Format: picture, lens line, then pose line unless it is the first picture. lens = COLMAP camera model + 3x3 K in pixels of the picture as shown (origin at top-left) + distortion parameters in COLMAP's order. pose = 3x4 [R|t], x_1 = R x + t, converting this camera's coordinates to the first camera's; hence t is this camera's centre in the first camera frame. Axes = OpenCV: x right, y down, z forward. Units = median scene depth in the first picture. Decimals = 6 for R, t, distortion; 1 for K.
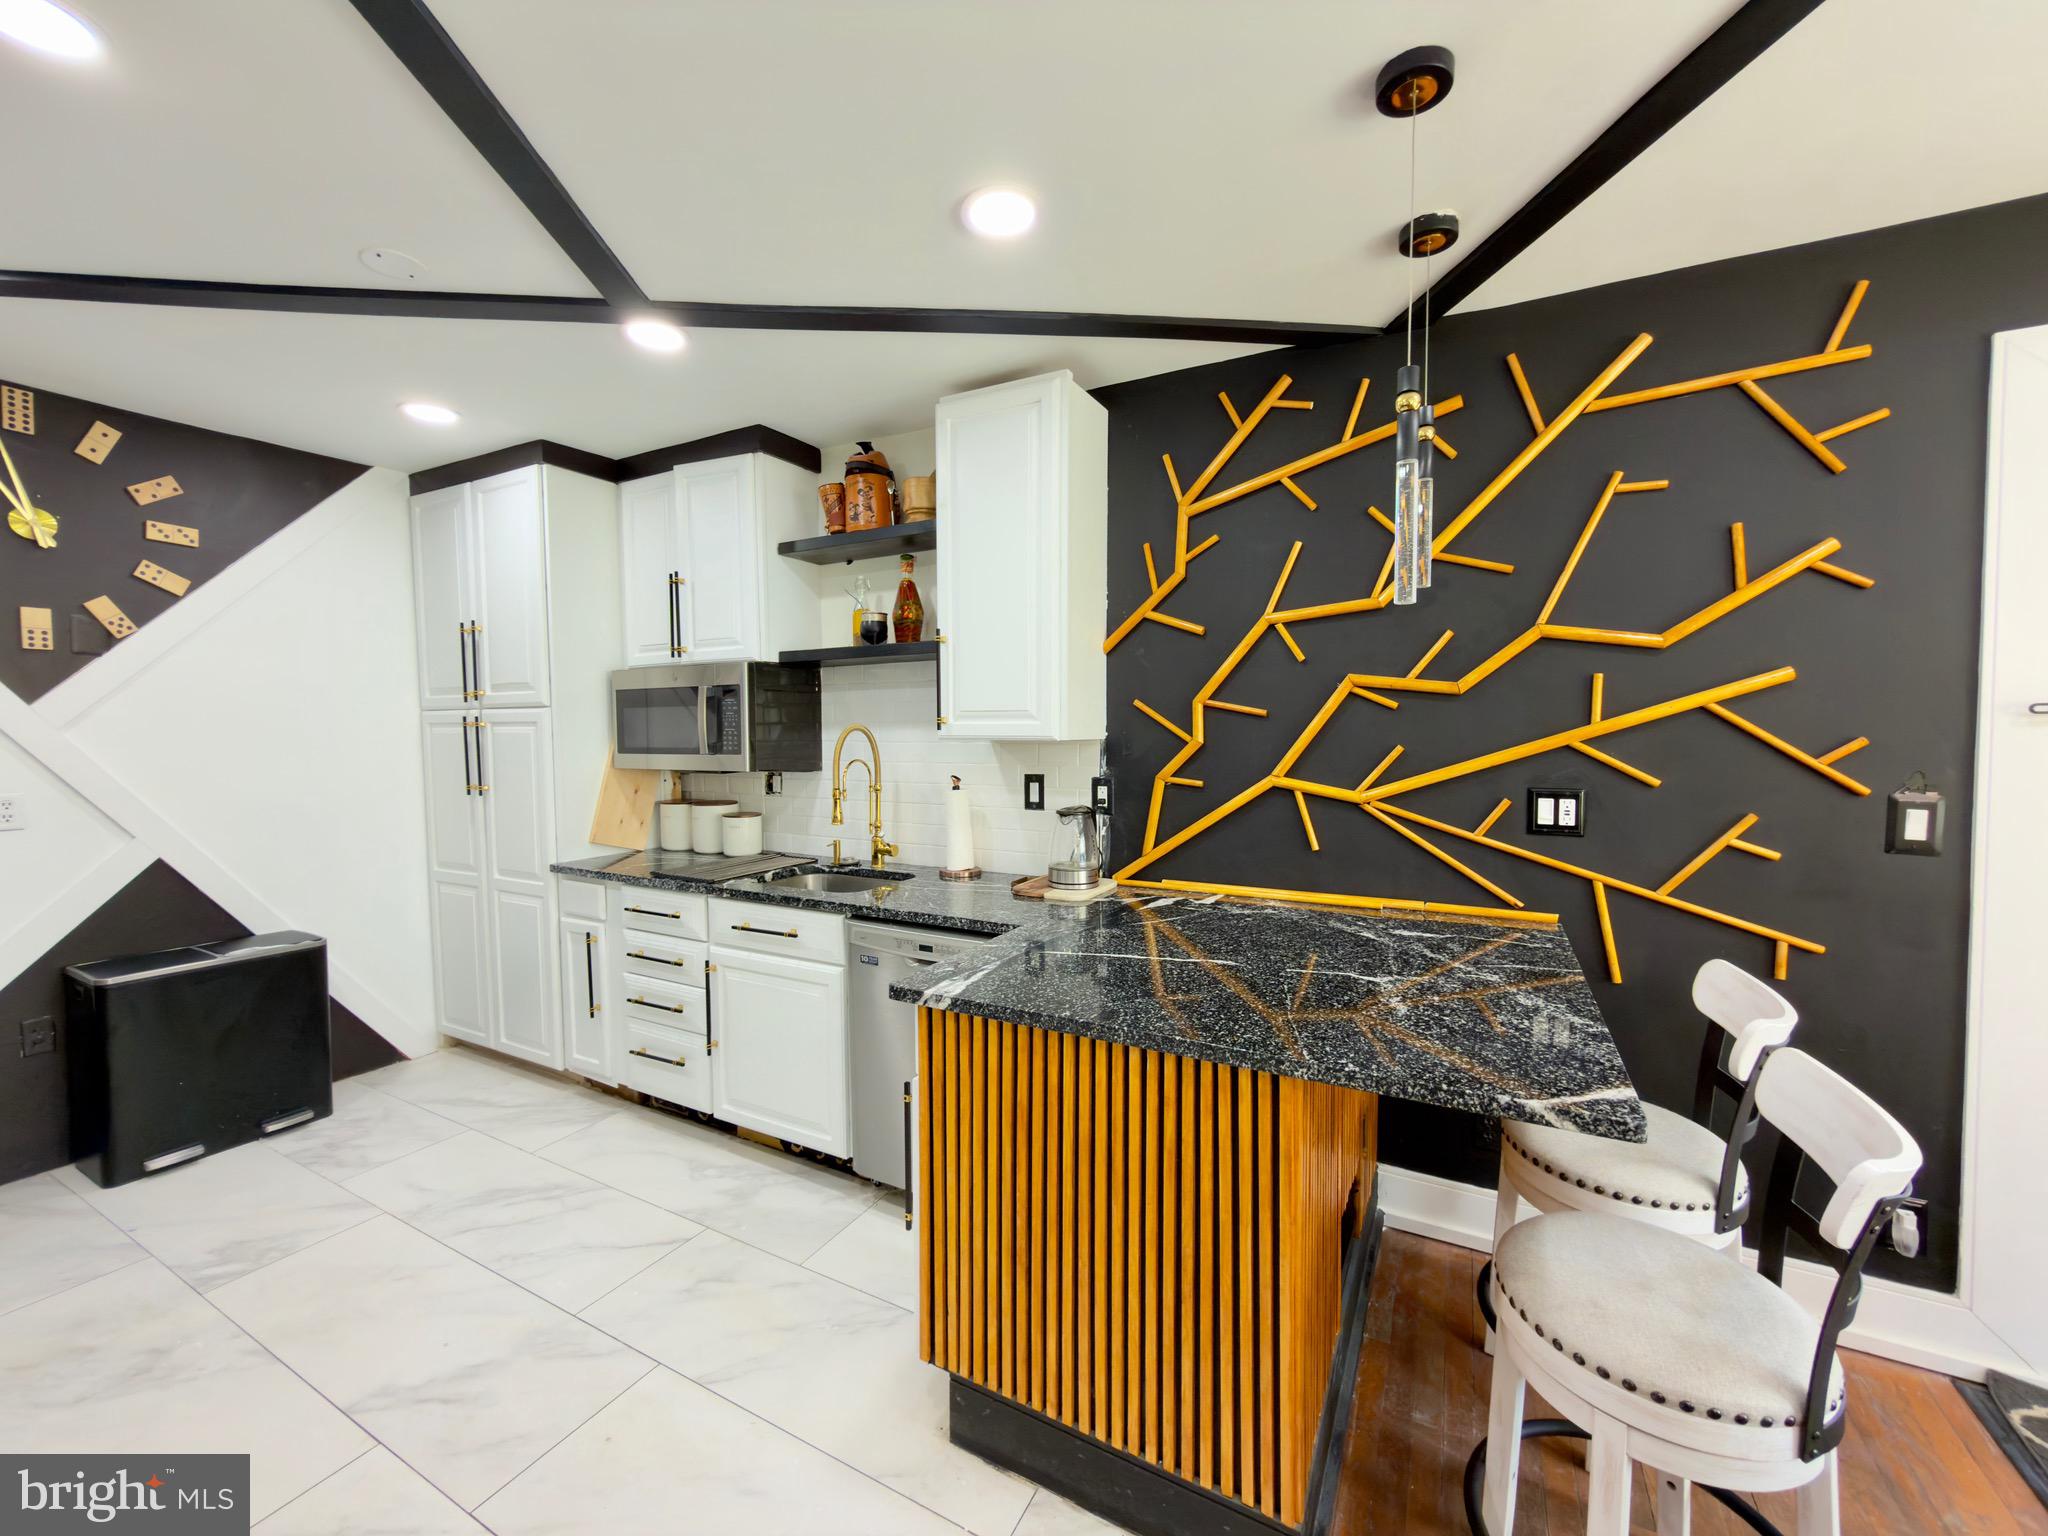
lens RADIAL K [[817.6, 0, 1024.0], [0, 817.6, 768.0], [0, 0, 1]] dist [-0.001868, -0.000194]
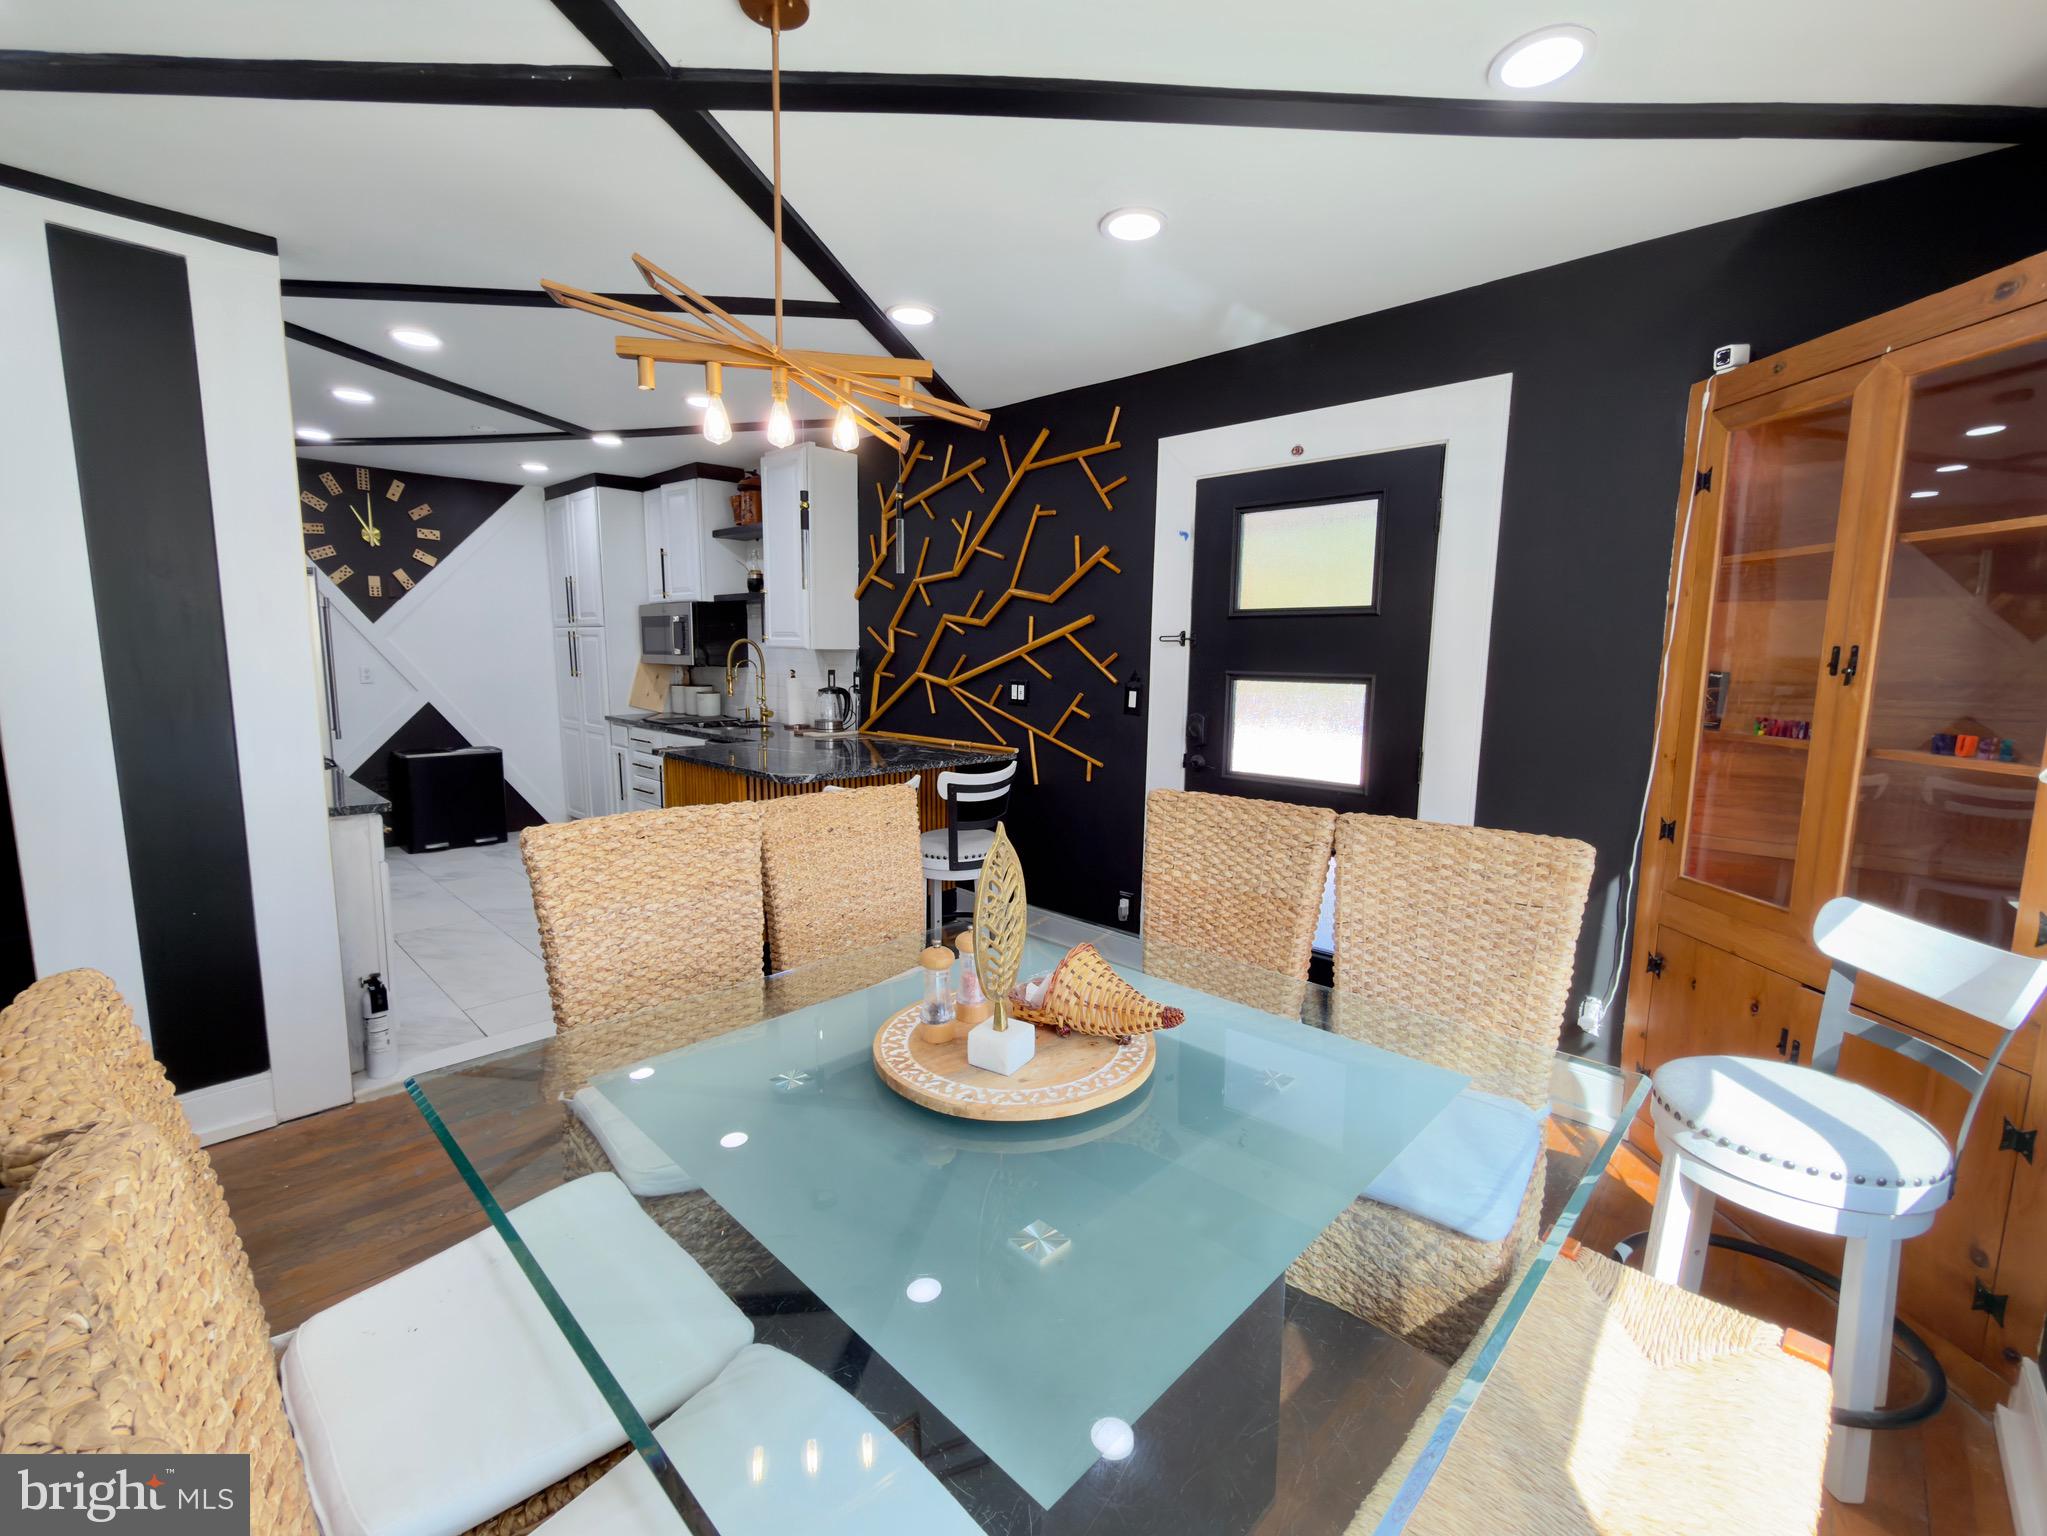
lens RADIAL K [[883.7, 0, 1023.5], [0, 883.7, 768.0], [0, 0, 1]] dist [0.000133, 0.000044]
pose [[0.963292, 0.052436, -0.263286, 0.955496], [-0.028569, 0.995193, 0.093675, 0.029382], [0.266933, -0.082714, 0.960159, -0.725982]]
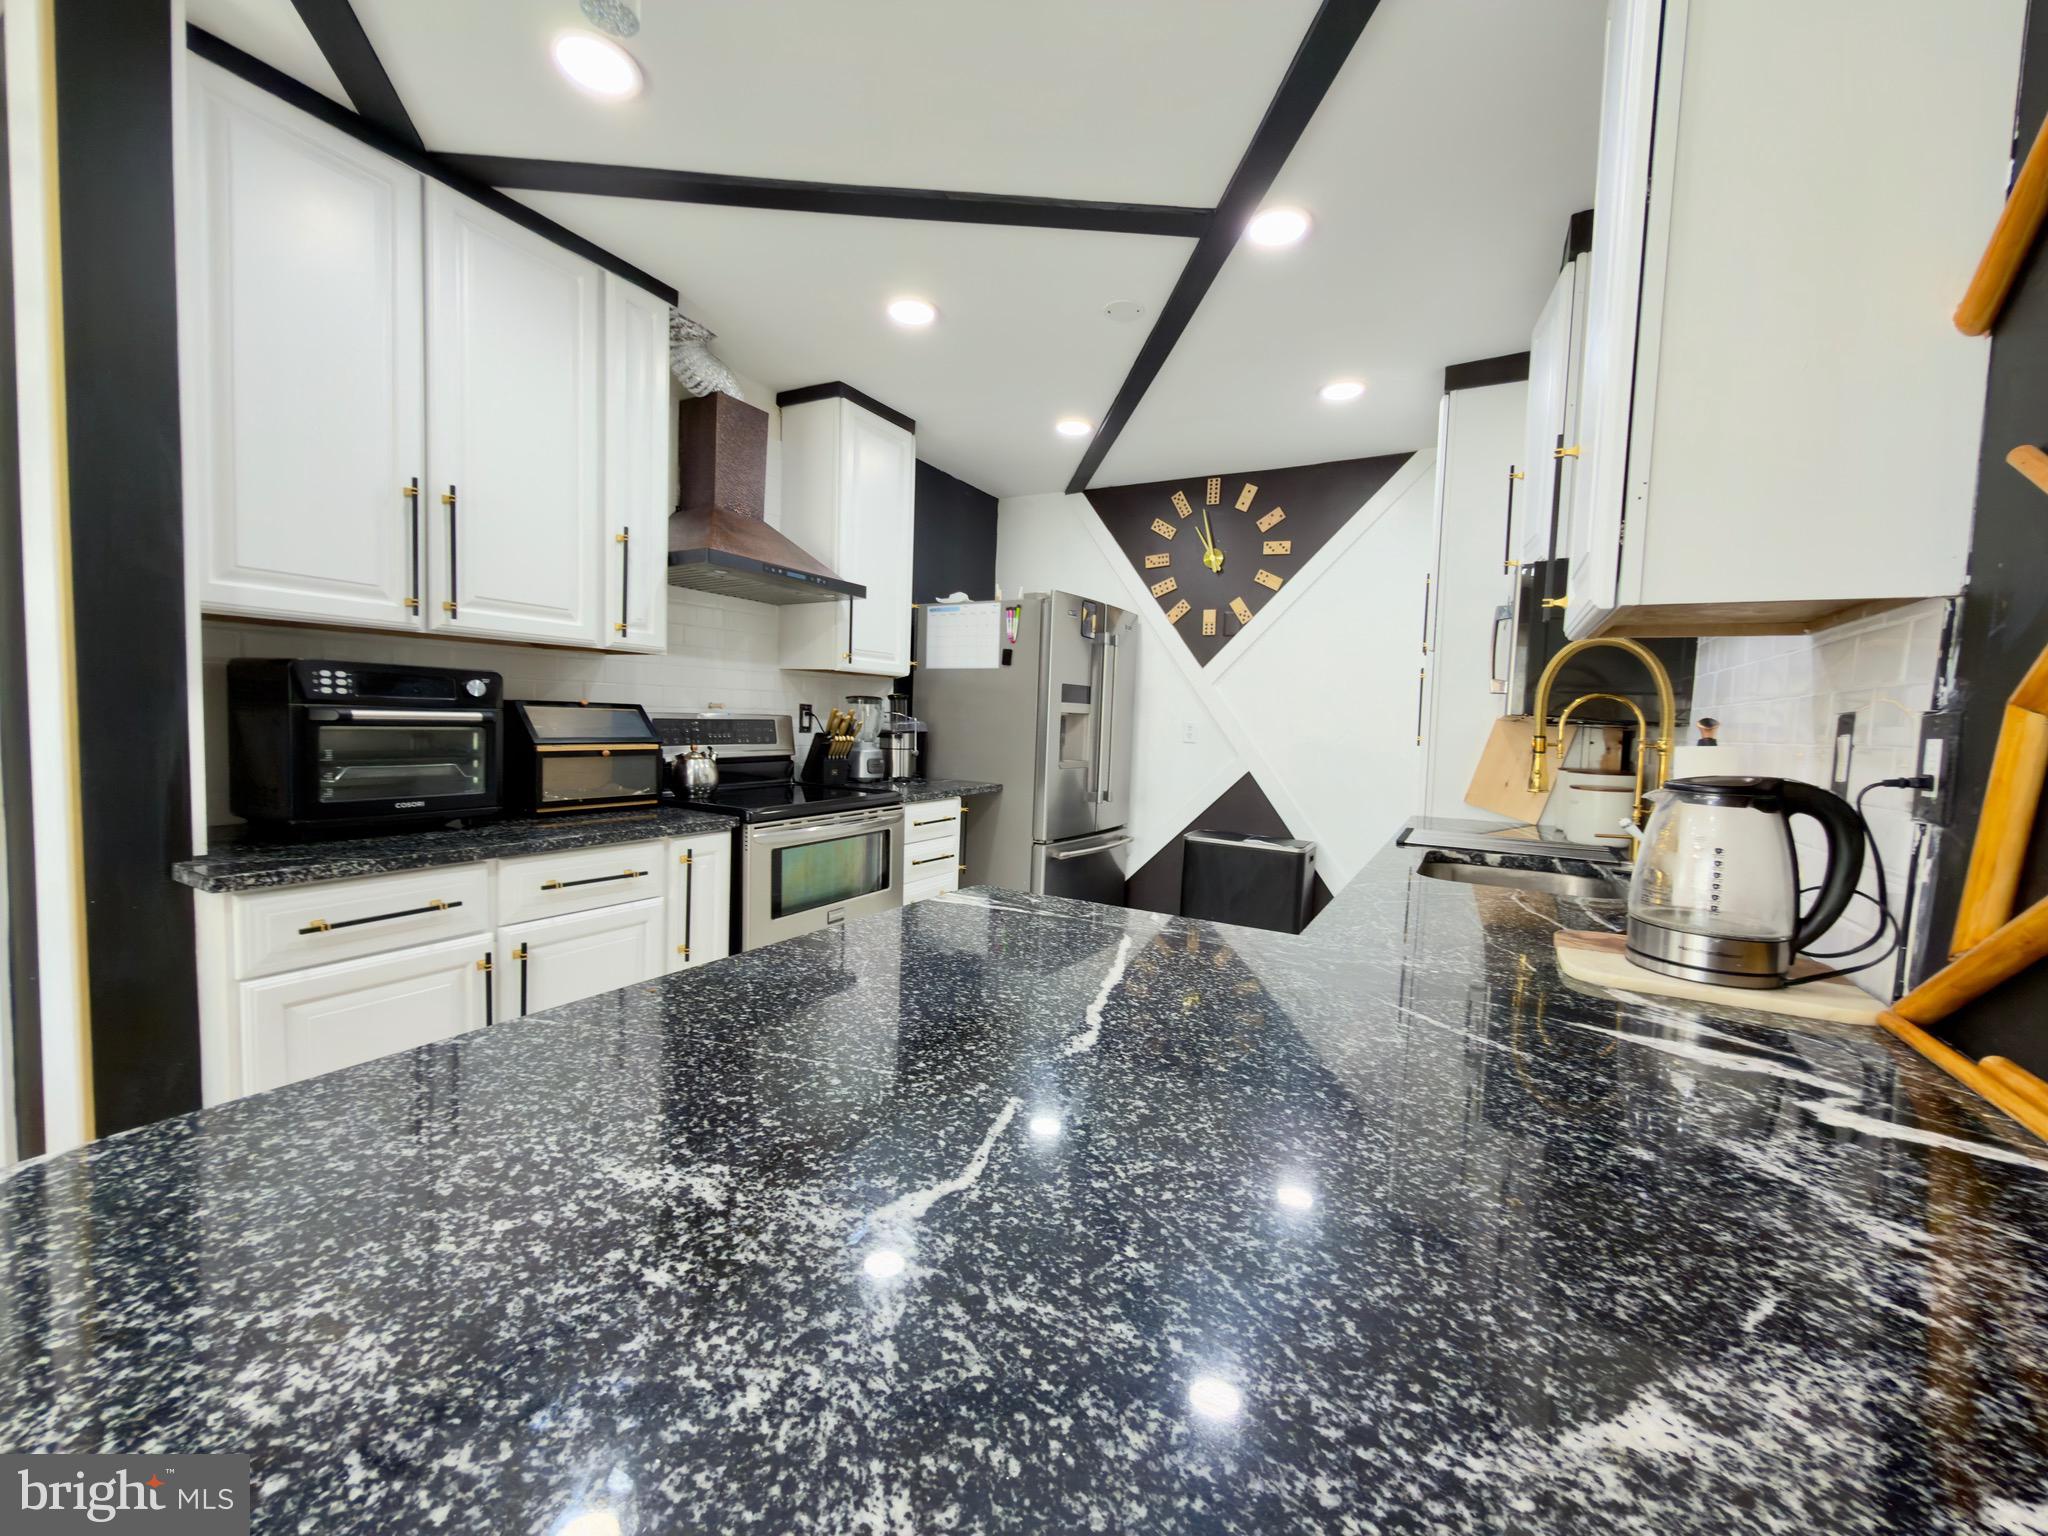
lens RADIAL K [[817.6, 0, 1024.0], [0, 817.6, 768.0], [0, 0, 1]] dist [-0.001868, -0.000194]
pose [[-0.014642, 0.063145, -0.997897, 0.448154], [-0.083923, 0.994405, 0.064155, 0.045624], [0.996365, 0.084686, -0.009261, 0.646399]]
